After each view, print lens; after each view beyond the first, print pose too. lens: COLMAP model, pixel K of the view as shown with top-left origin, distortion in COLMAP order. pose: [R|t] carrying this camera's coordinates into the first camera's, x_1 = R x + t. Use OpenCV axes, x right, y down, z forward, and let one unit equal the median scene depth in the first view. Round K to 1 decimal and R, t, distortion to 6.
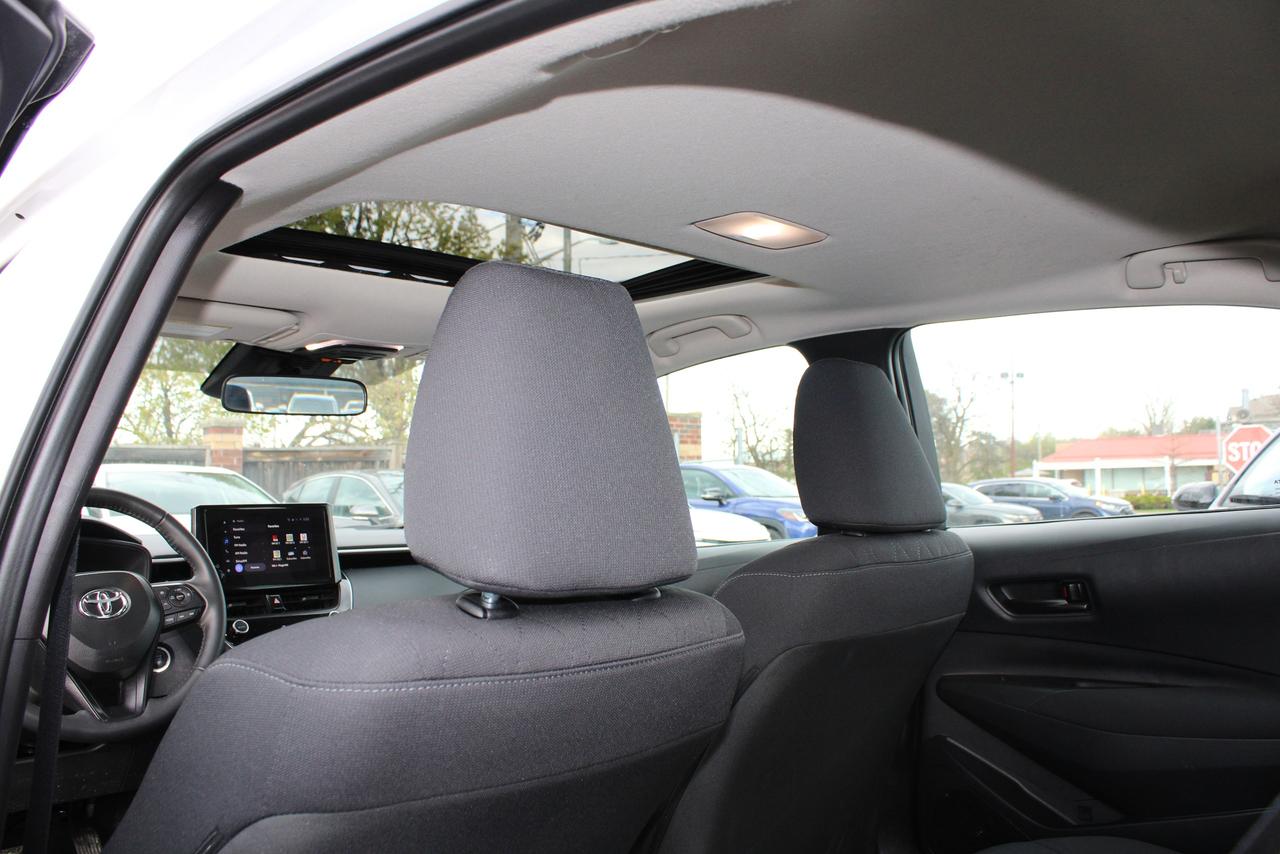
lens RADIAL K [[1086.2, 0, 645.1], [0, 1086.2, 427.2], [0, 0, 1]] dist [-0.149869, 0.118685]
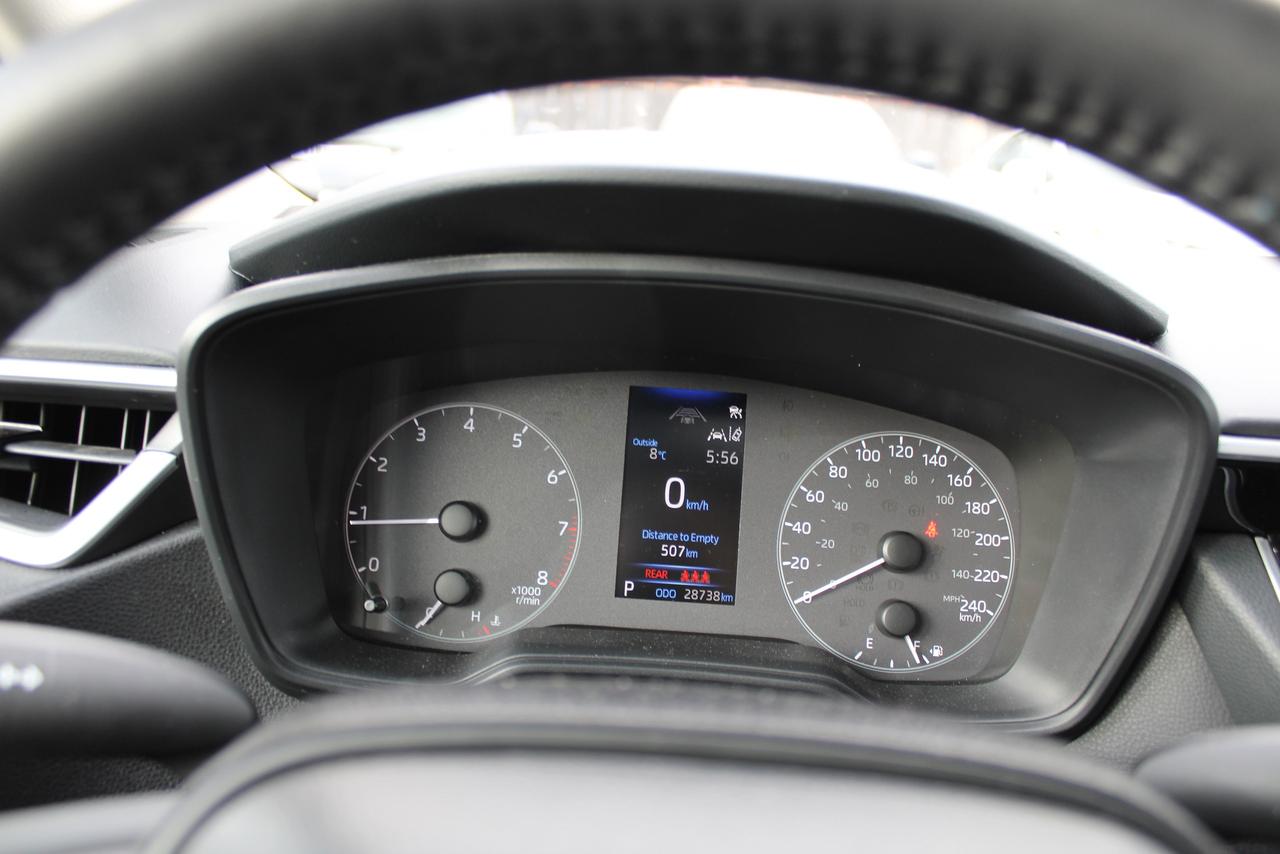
lens RADIAL K [[1086.2, 0, 630.4], [0, 1086.2, 433.8], [0, 0, 1]] dist [-0.149869, 0.118685]
pose [[0.658180, 0.257289, -0.707532, -0.367367], [-0.031178, 0.948300, 0.315839, 0.061449], [0.752215, -0.185820, 0.632174, 0.726443]]
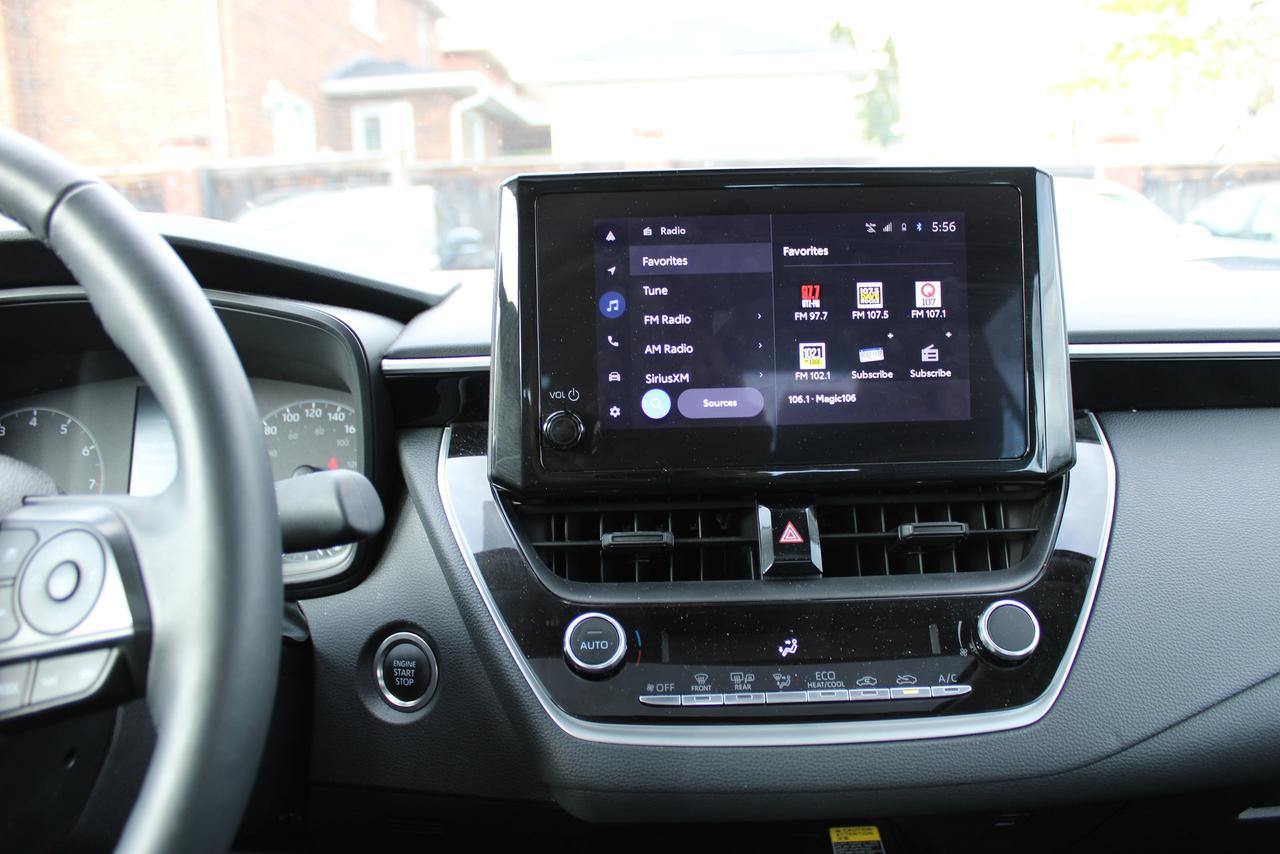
lens RADIAL K [[1086.2, 0, 614.5], [0, 1086.2, 434.9], [0, 0, 1]] dist [-0.149869, 0.118685]
pose [[0.667738, 0.134839, -0.732082, -0.173256], [0.057044, 0.971297, 0.230929, 0.071391], [0.742208, -0.195961, 0.640880, 0.771527]]
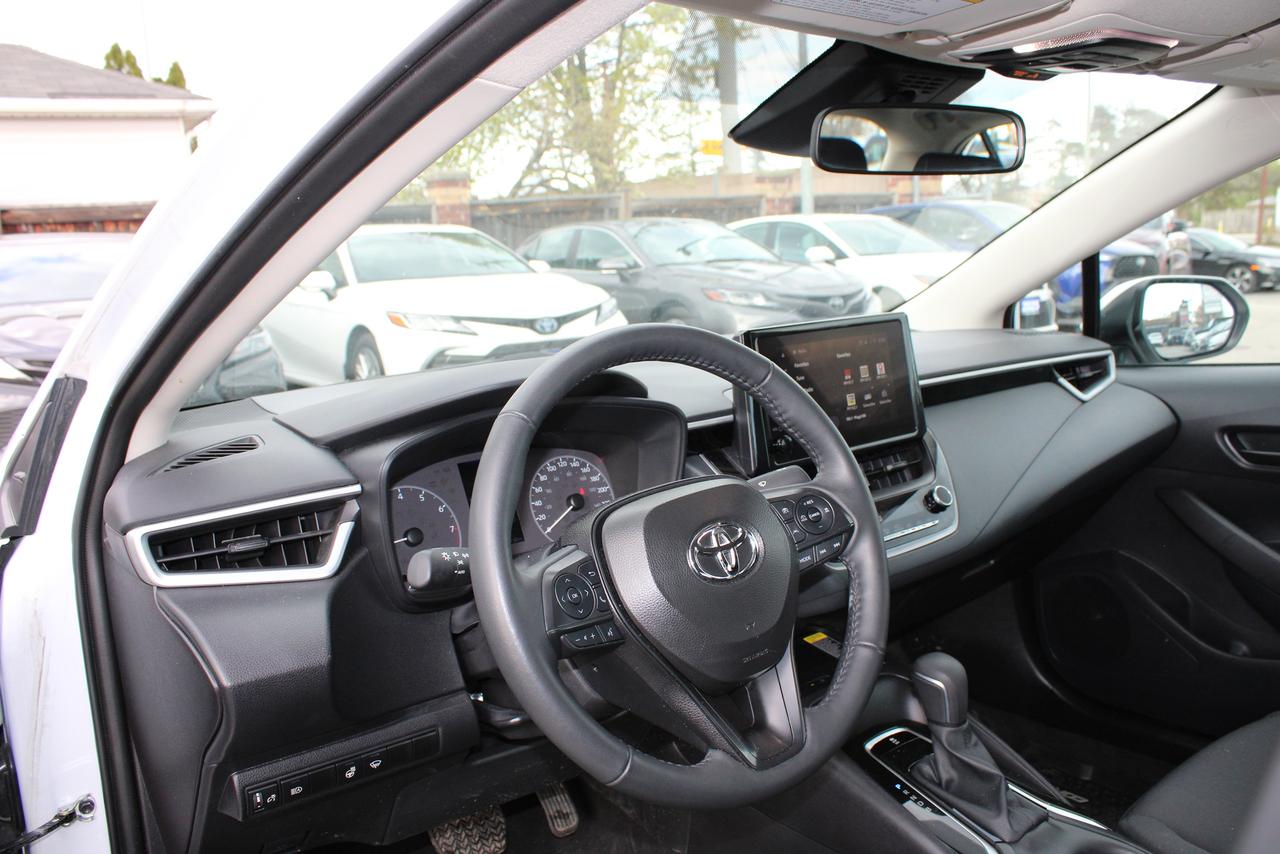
lens RADIAL K [[1086.2, 0, 645.6], [0, 1086.2, 413.0], [0, 0, 1]] dist [-0.149869, 0.118685]
pose [[0.983000, -0.003425, -0.183573, -0.341938], [0.044442, 0.974534, 0.219794, -0.017908], [0.178146, -0.224216, 0.958119, 0.362556]]
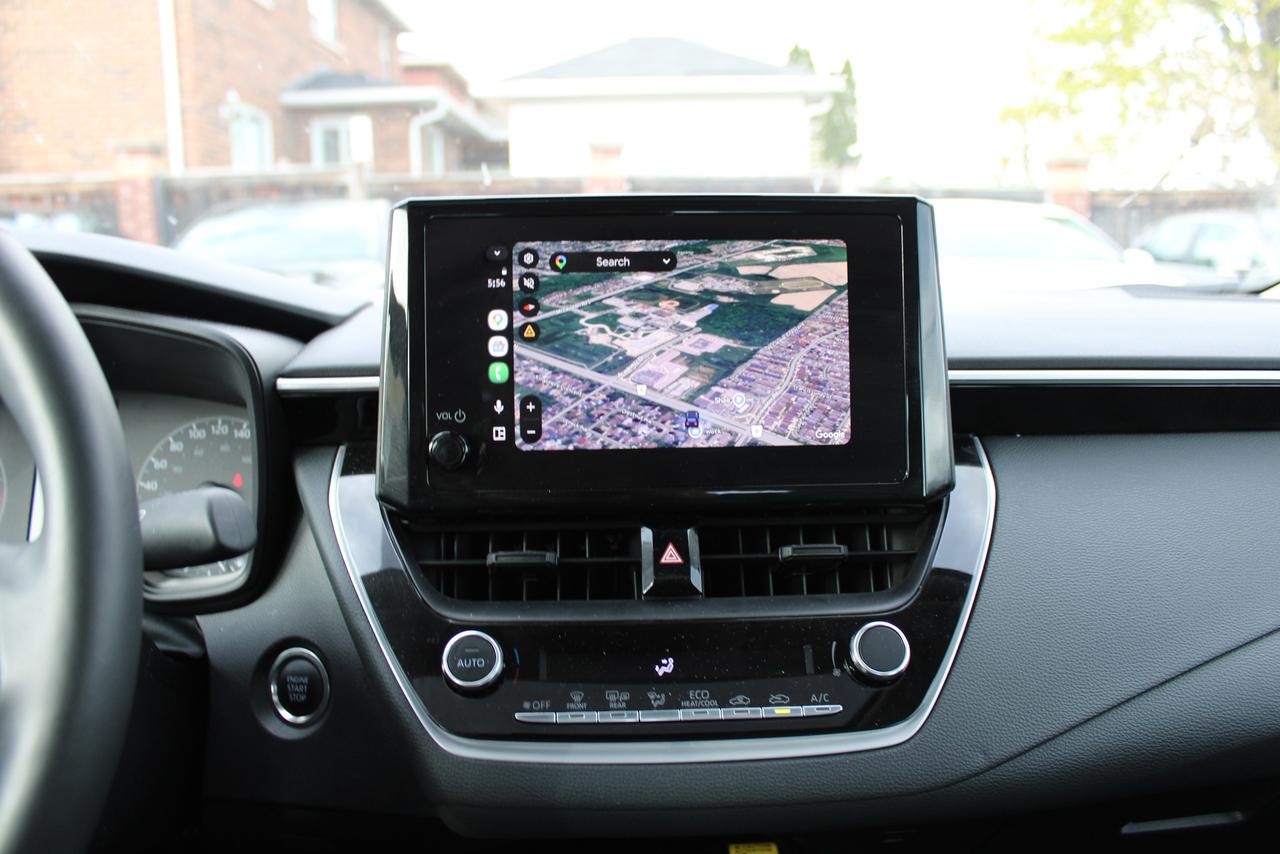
lens RADIAL K [[1086.2, 0, 635.3], [0, 1086.2, 433.5], [0, 0, 1]] dist [-0.149869, 0.118685]
pose [[0.699466, 0.130501, -0.702650, -0.154792], [0.037708, 0.975078, 0.218635, 0.069684], [0.713670, -0.179423, 0.677113, 0.785147]]
